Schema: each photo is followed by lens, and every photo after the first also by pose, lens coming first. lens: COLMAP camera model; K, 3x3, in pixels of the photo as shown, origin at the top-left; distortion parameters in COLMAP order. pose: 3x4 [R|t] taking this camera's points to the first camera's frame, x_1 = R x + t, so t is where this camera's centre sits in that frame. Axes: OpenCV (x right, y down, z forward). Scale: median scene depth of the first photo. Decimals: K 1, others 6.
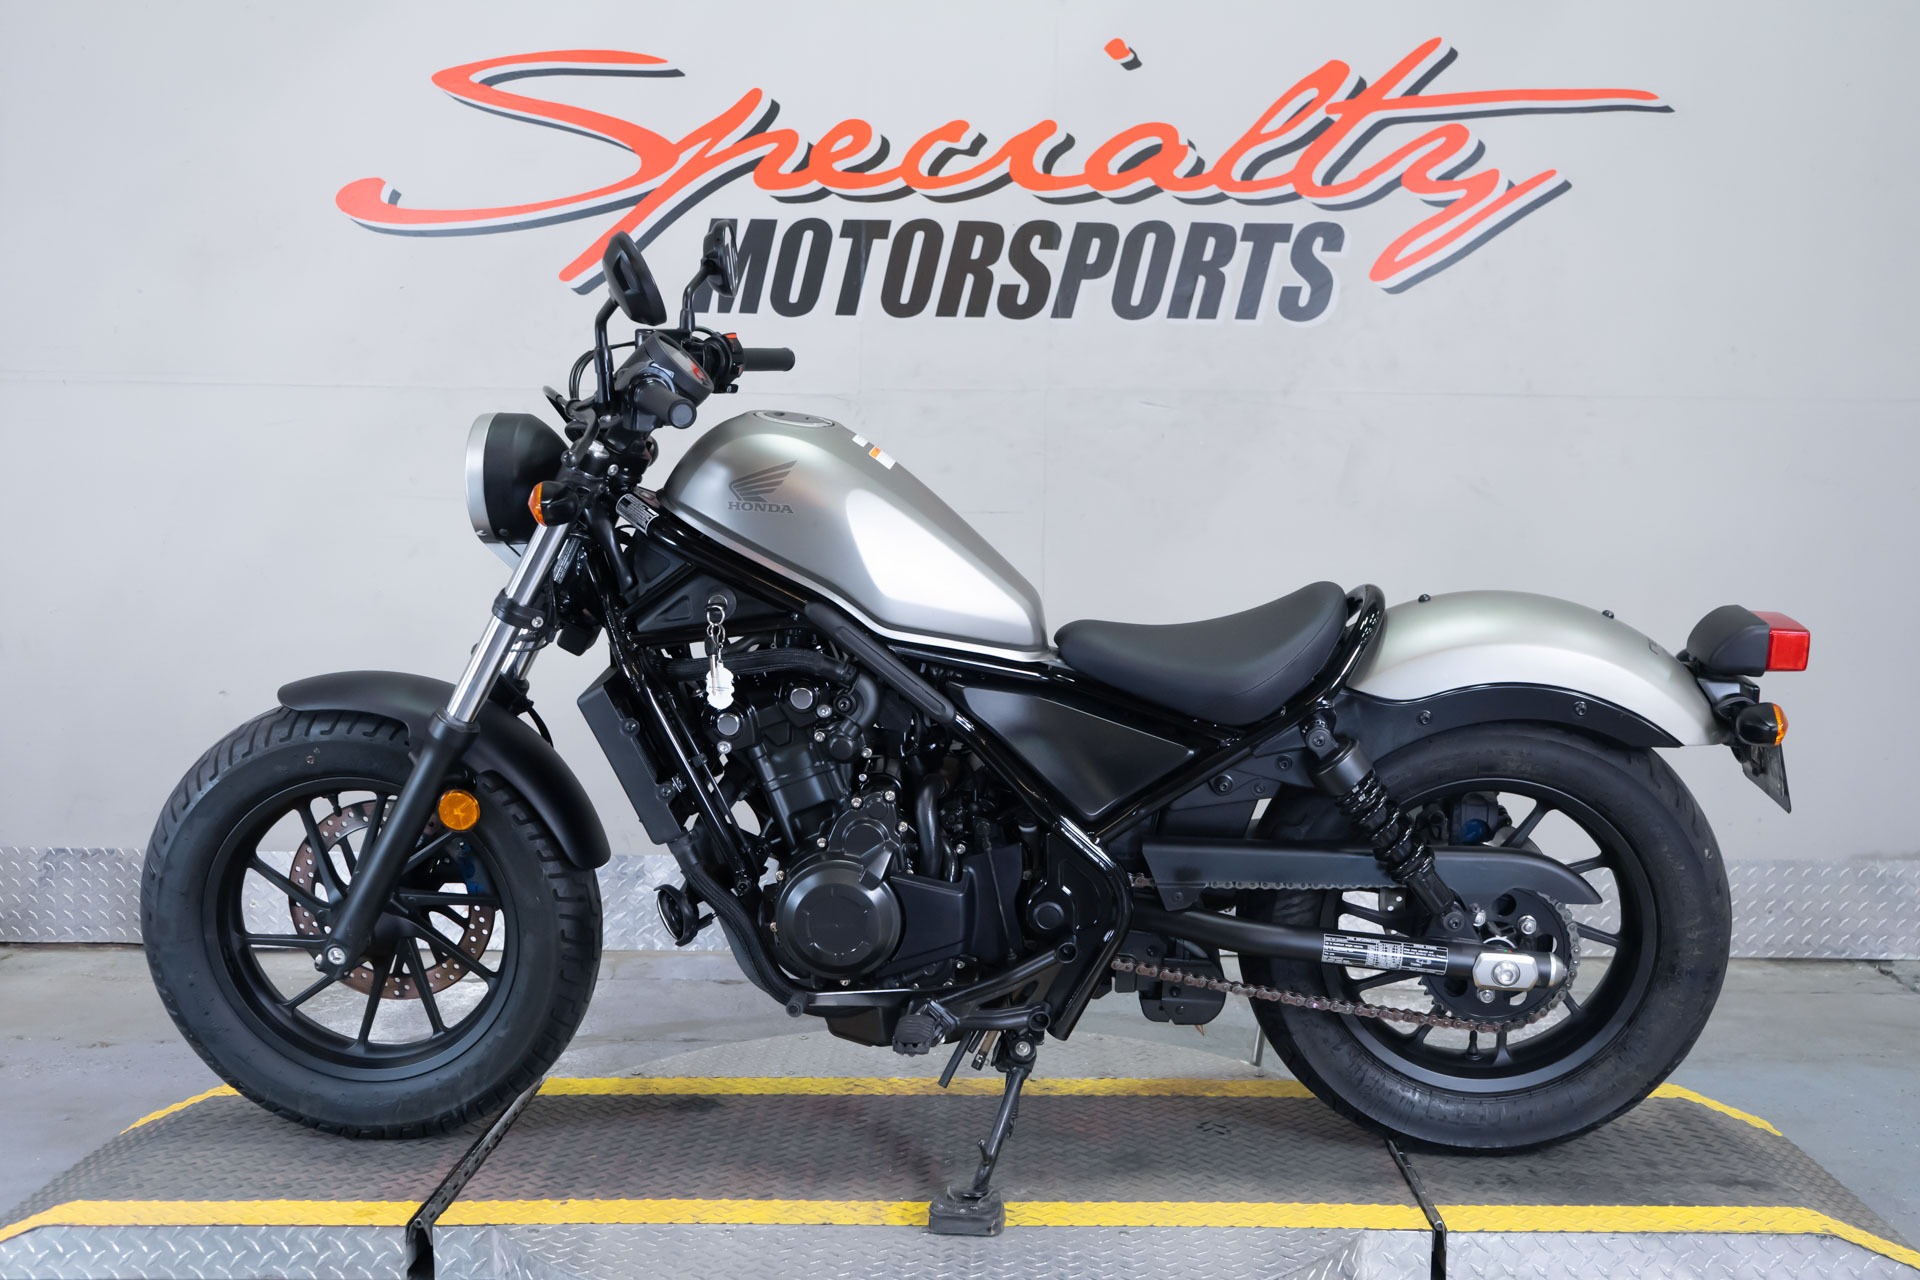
lens RADIAL K [[2054.6, 0, 960.0], [0, 2054.6, 640.0], [0, 0, 1]] dist [0.011260, 0.012470]
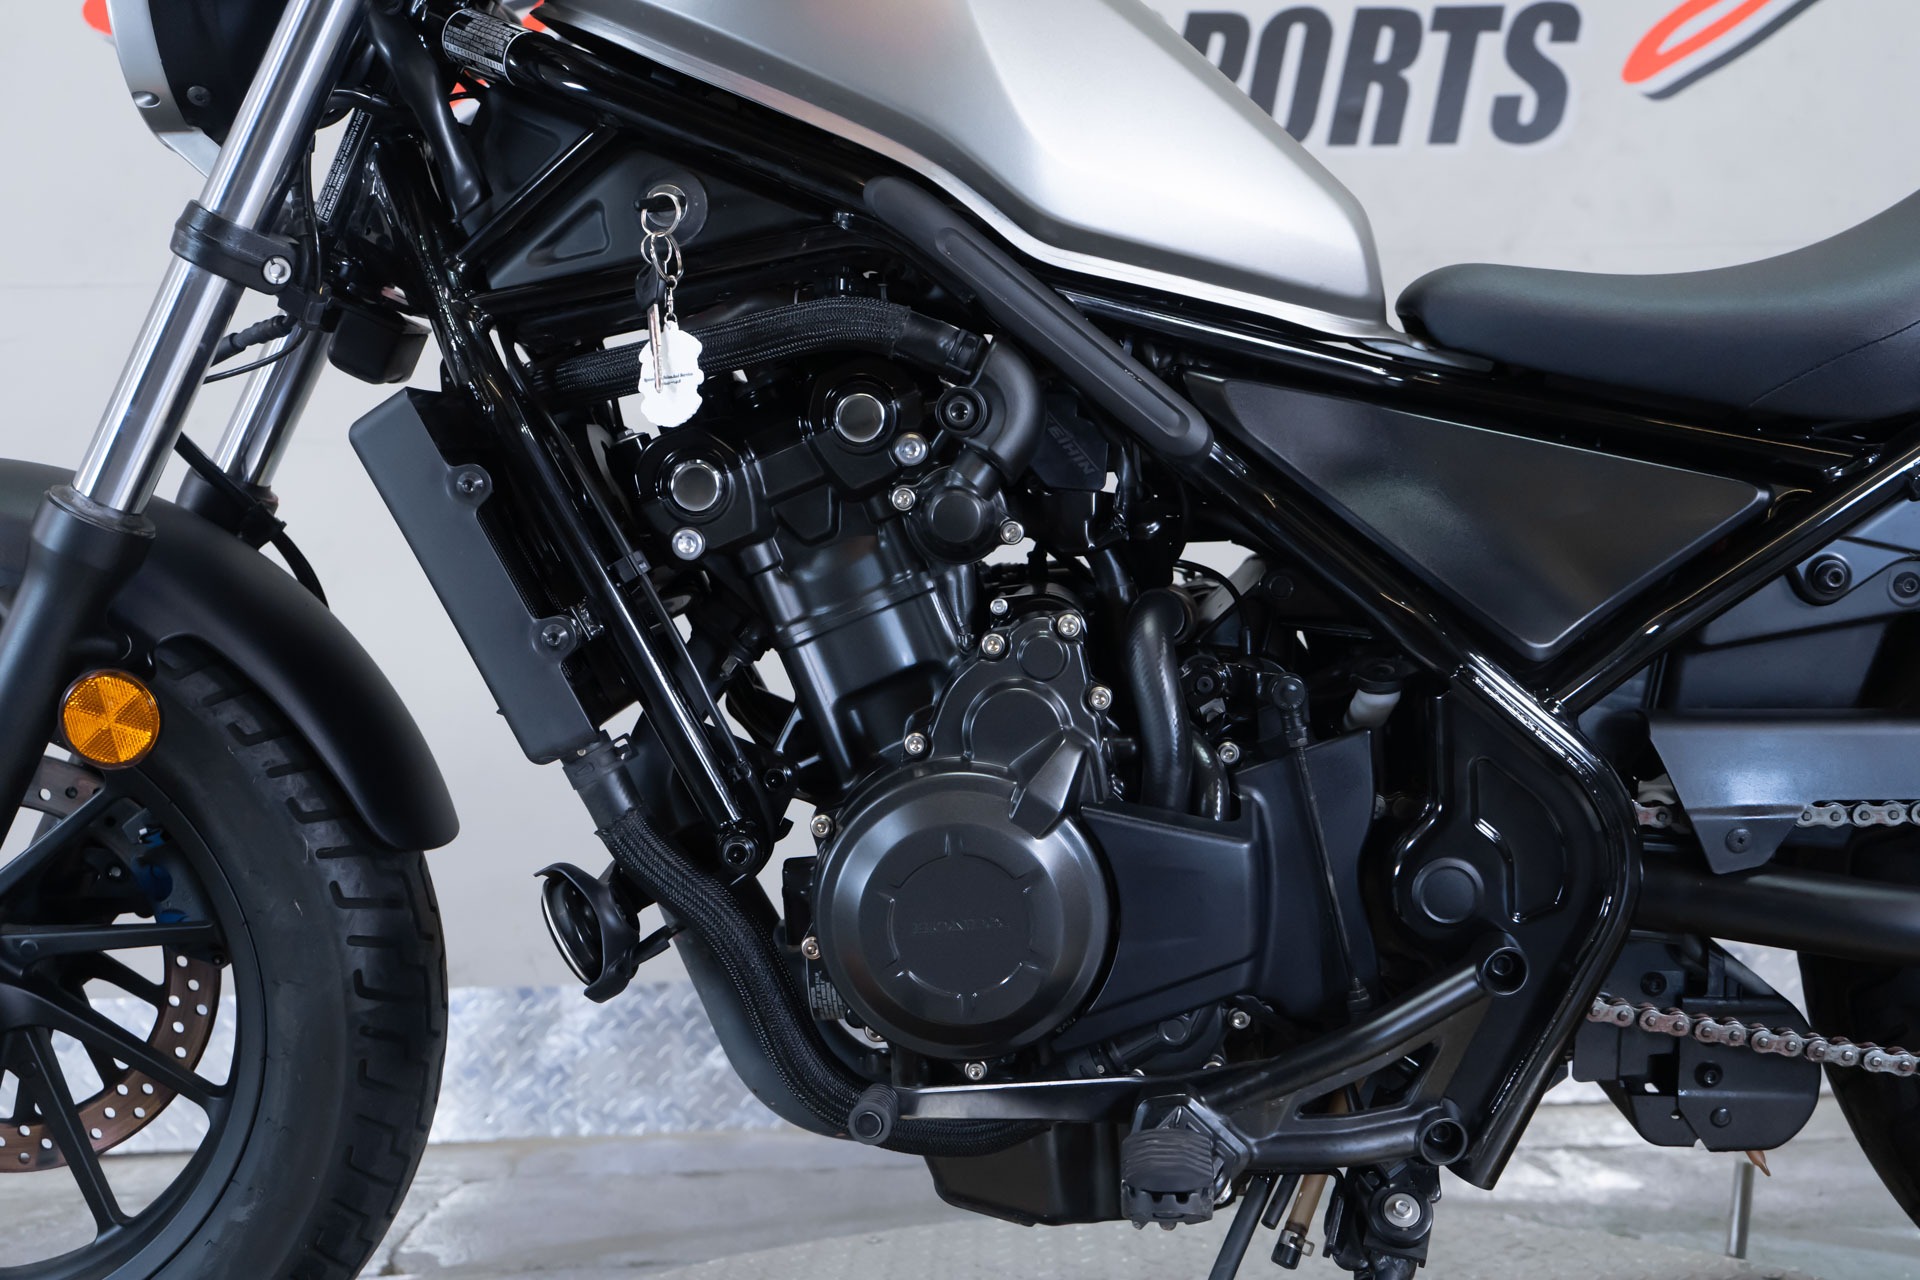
lens RADIAL K [[2105.7, 0, 925.6], [0, 2105.7, 641.5], [0, 0, 1]] dist [-0.000106, -0.010436]
pose [[0.999551, -0.029735, 0.003687, -0.065374], [0.029956, 0.994397, -0.101376, 0.121353], [-0.000652, 0.101441, 0.994841, 0.546804]]
